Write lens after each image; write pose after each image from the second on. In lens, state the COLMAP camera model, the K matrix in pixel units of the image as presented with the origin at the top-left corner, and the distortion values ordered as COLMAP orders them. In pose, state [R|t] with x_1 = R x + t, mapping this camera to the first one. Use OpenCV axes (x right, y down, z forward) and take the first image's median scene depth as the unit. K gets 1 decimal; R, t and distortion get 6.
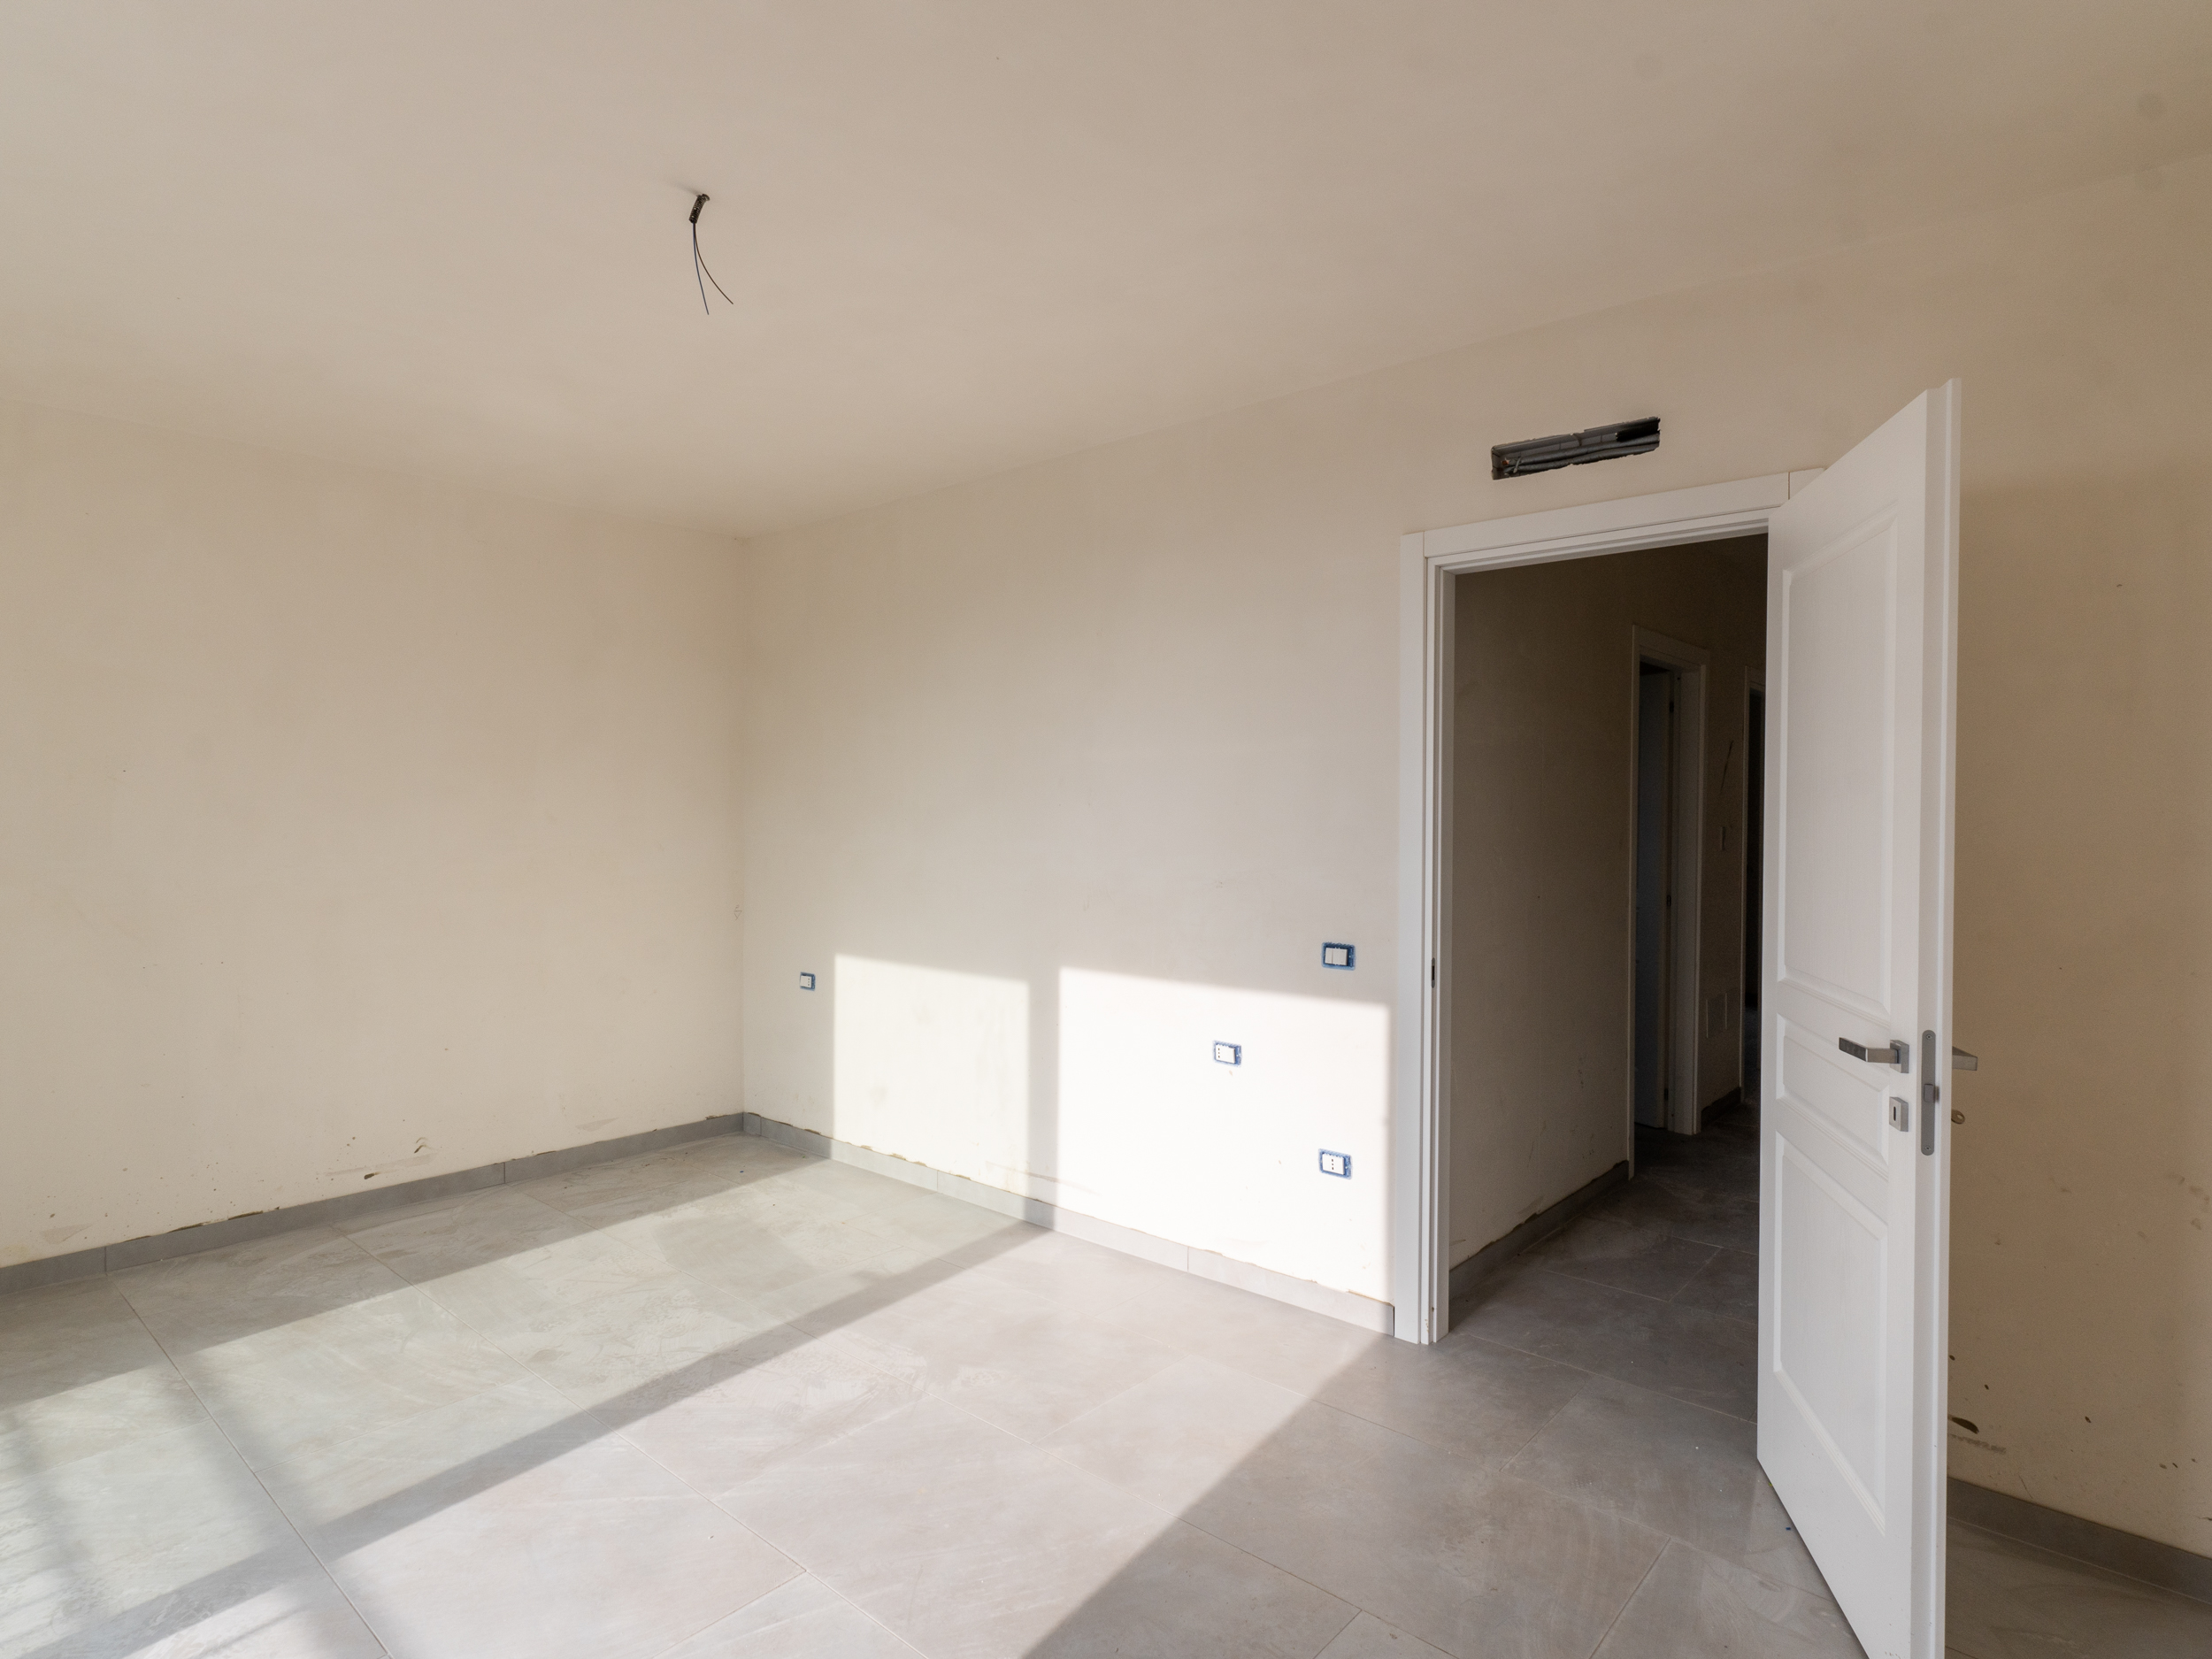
lens RADIAL K [[1181.4, 0, 1107.8], [0, 1181.4, 826.8], [0, 0, 1]] dist [0.000677, 0.000399]
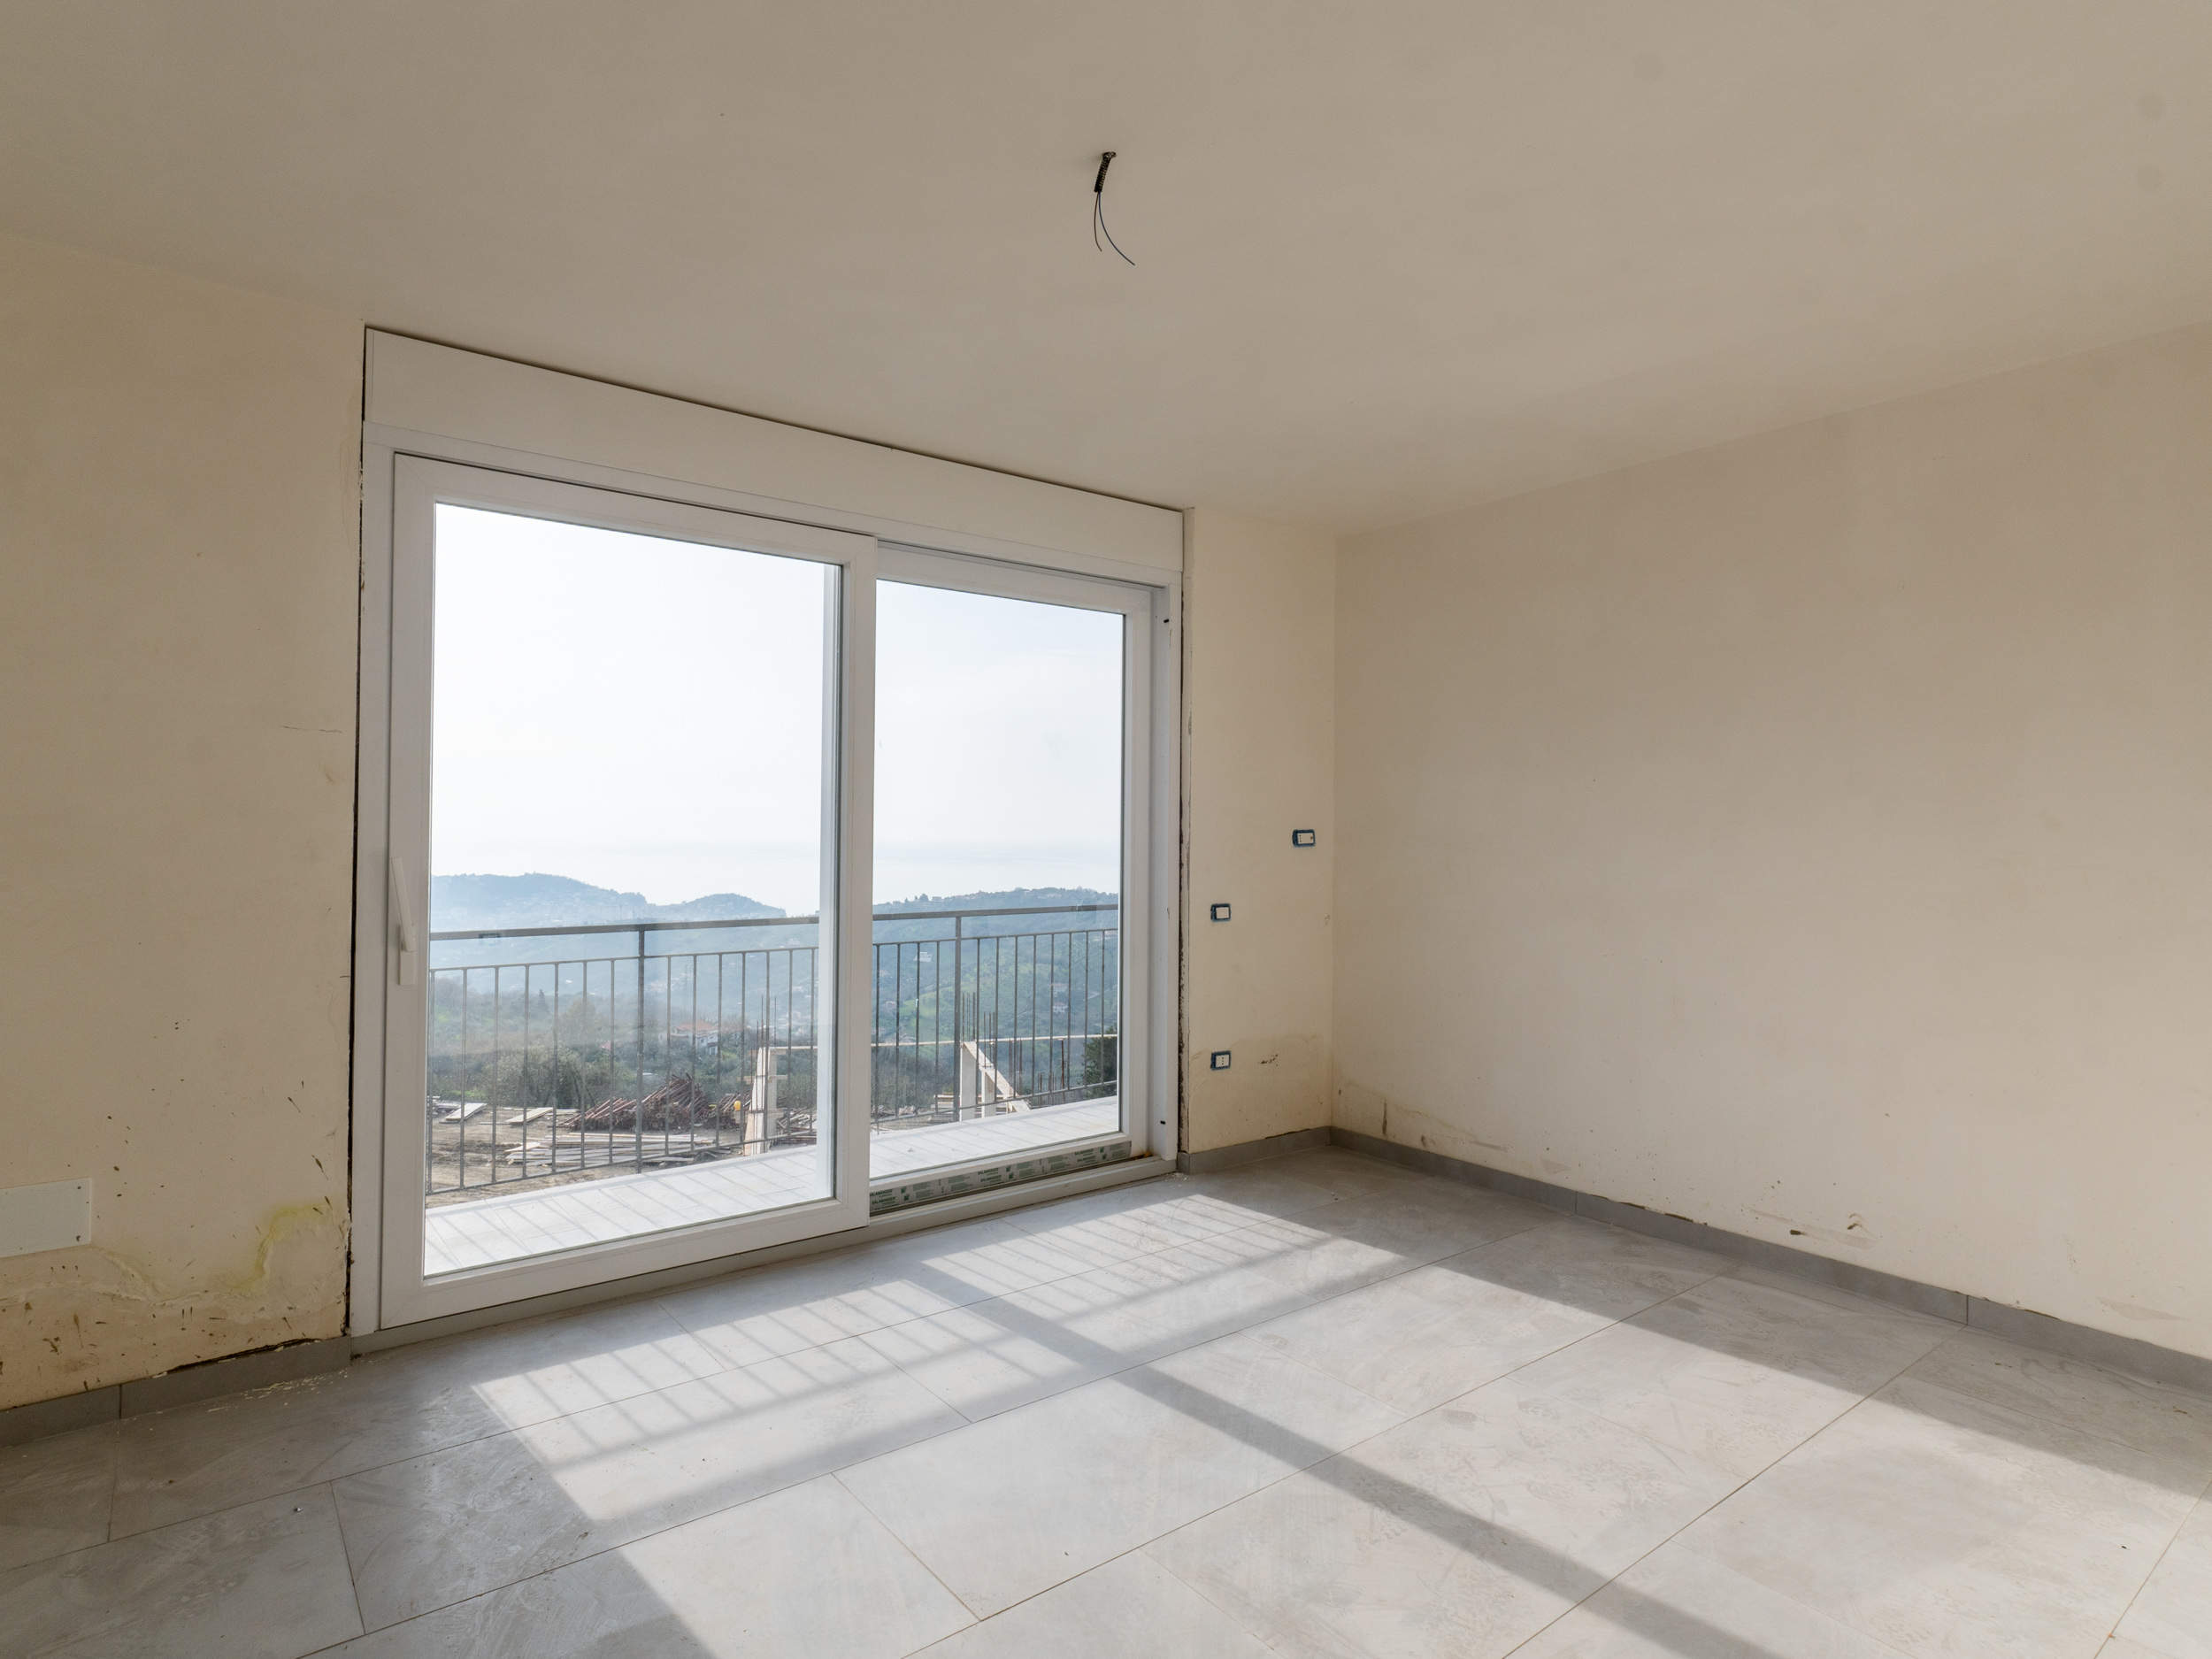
lens RADIAL K [[1181.4, 0, 1101.5], [0, 1181.4, 828.4], [0, 0, 1]] dist [0.000677, 0.000399]
pose [[-0.185619, -0.004424, -0.982612, 0.370492], [-0.020500, 0.999790, -0.000629, 0.008970], [0.982408, 0.020027, -0.185670, 0.734179]]
